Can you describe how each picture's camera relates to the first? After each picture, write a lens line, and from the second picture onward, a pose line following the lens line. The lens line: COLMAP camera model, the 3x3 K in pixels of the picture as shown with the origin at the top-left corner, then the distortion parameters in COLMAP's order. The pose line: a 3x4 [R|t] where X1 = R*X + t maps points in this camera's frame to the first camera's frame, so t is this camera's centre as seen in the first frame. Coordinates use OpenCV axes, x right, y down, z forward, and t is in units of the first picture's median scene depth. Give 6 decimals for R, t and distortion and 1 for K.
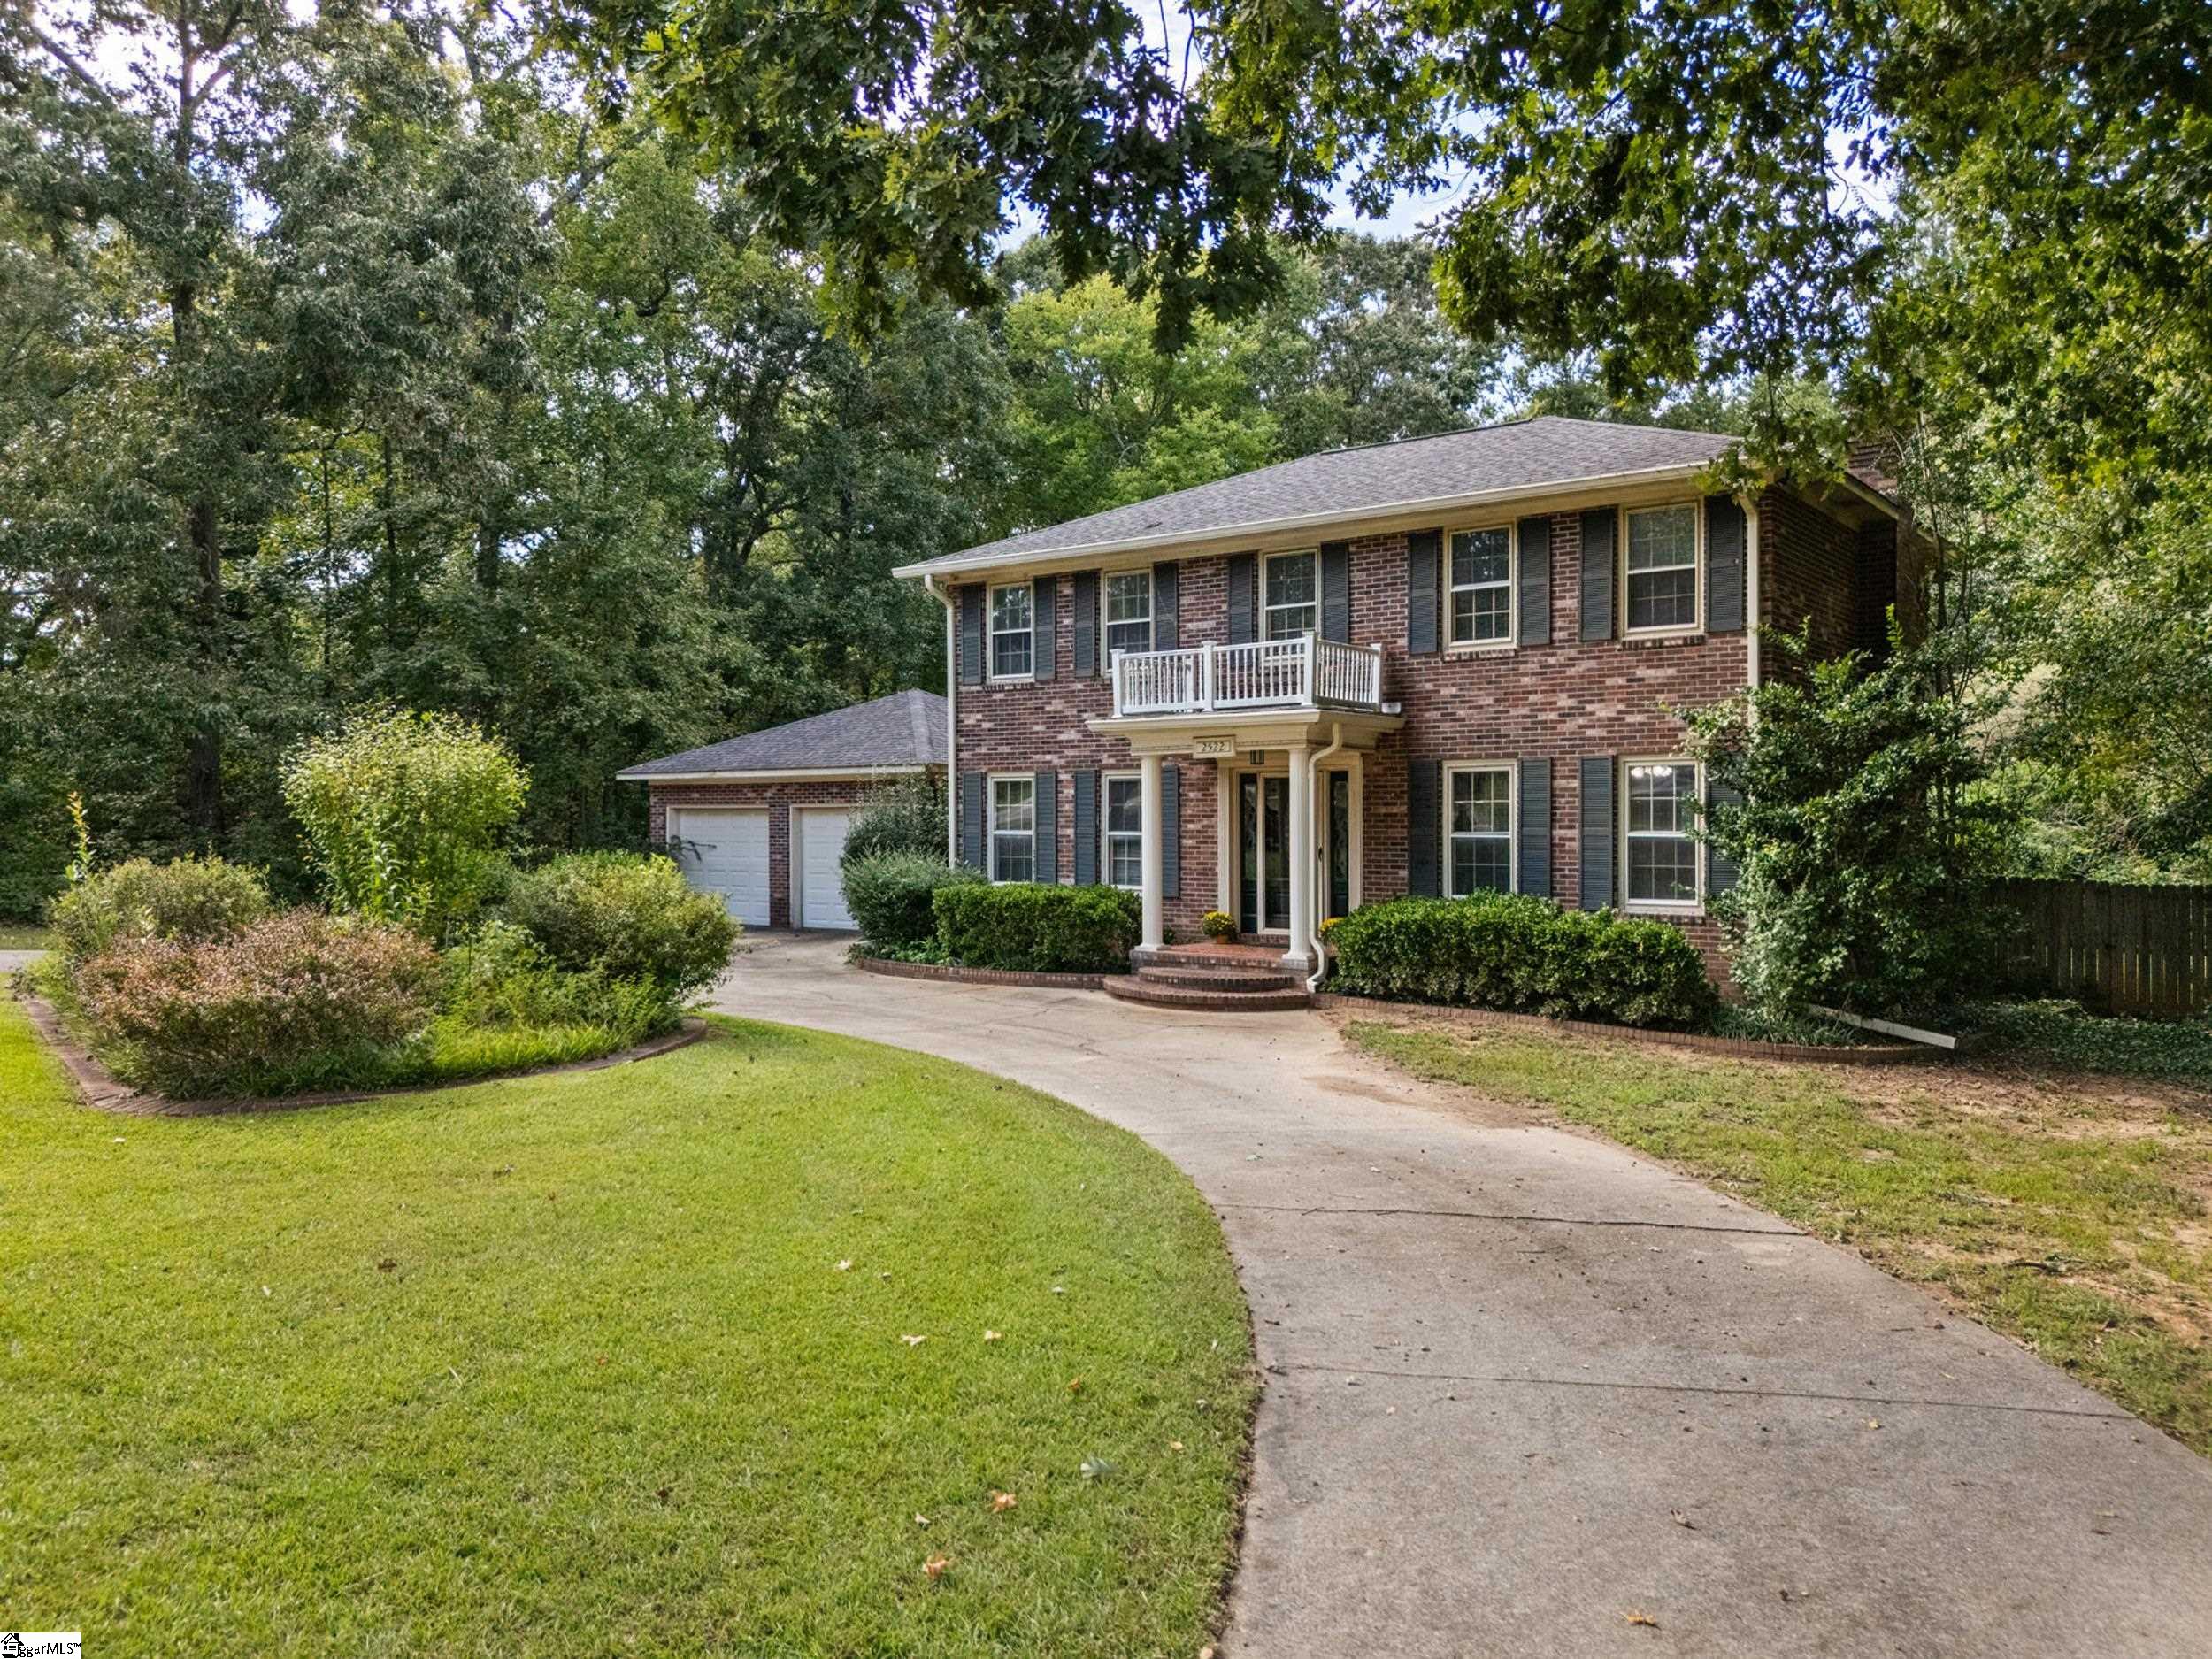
lens RADIAL K [[1618.9, 0, 1115.9], [0, 1618.9, 820.6], [0, 0, 1]] dist [0.109345, -0.127479]
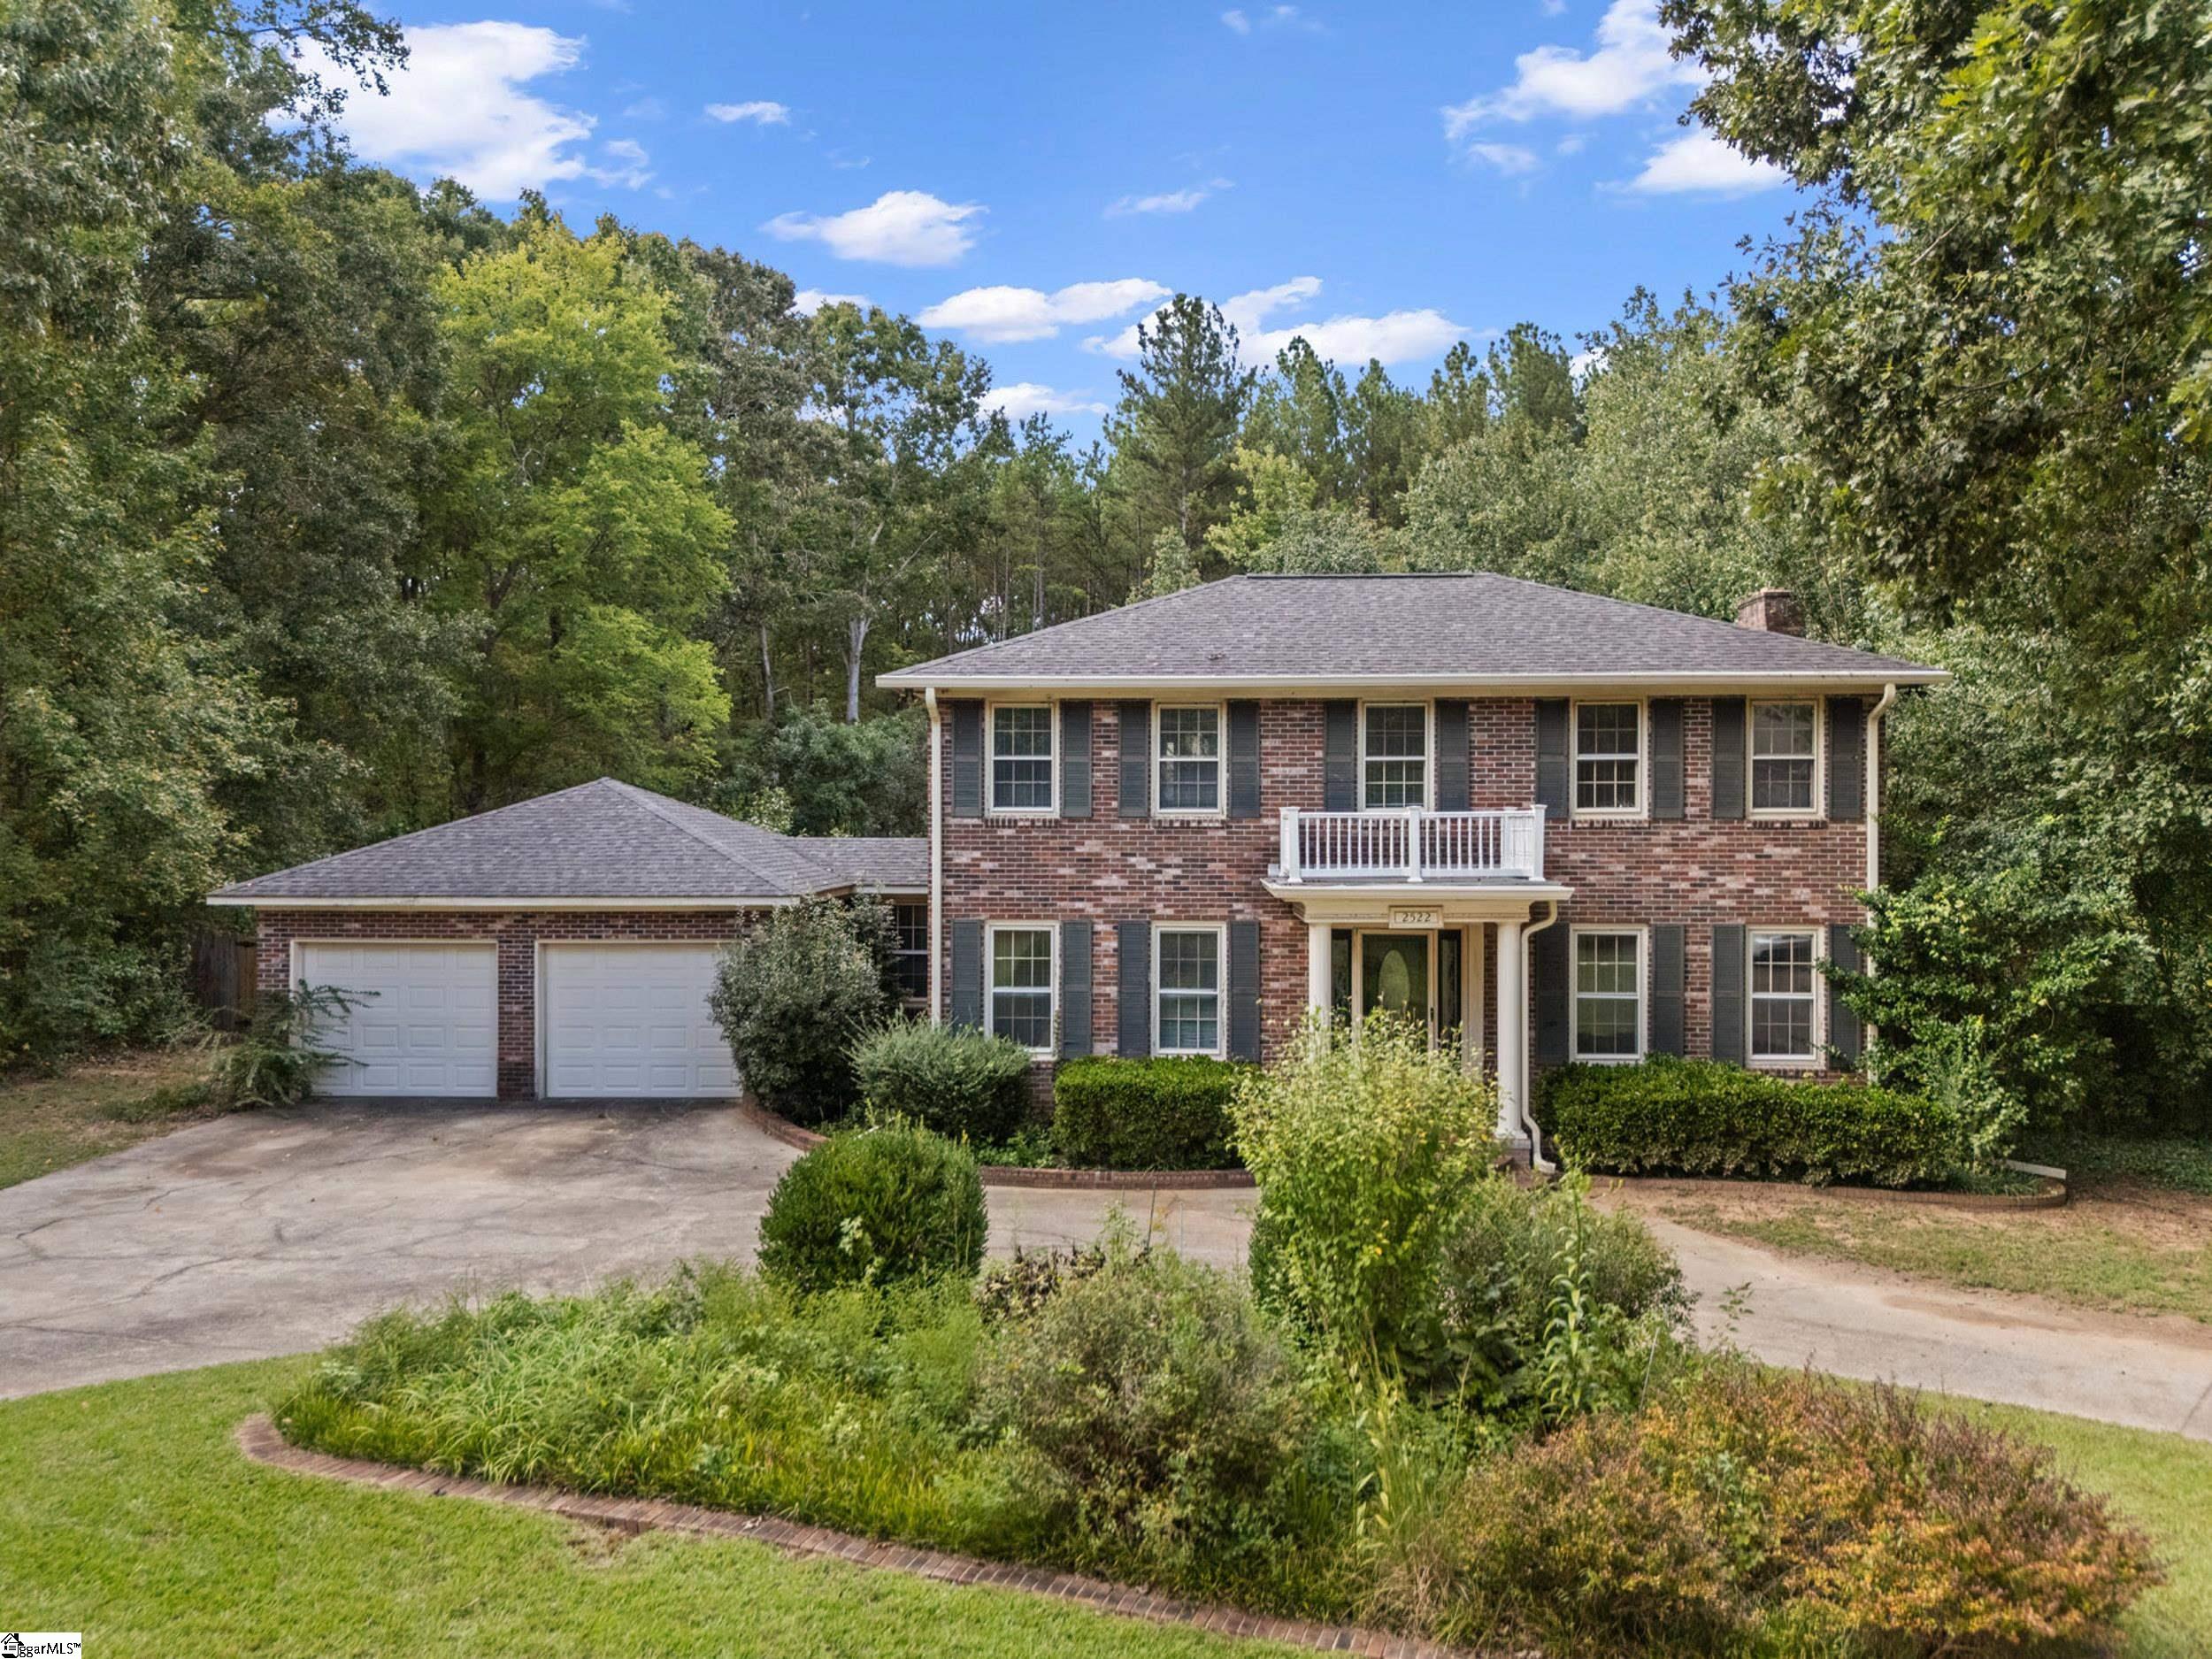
lens RADIAL K [[1618.9, 0, 1115.9], [0, 1618.9, 820.6], [0, 0, 1]] dist [0.109345, -0.127479]
pose [[0.827308, 0.005611, 0.561720, -0.628753], [-0.003694, 0.999983, -0.004548, -0.097979], [-0.561736, 0.001688, 0.827315, 0.313695]]
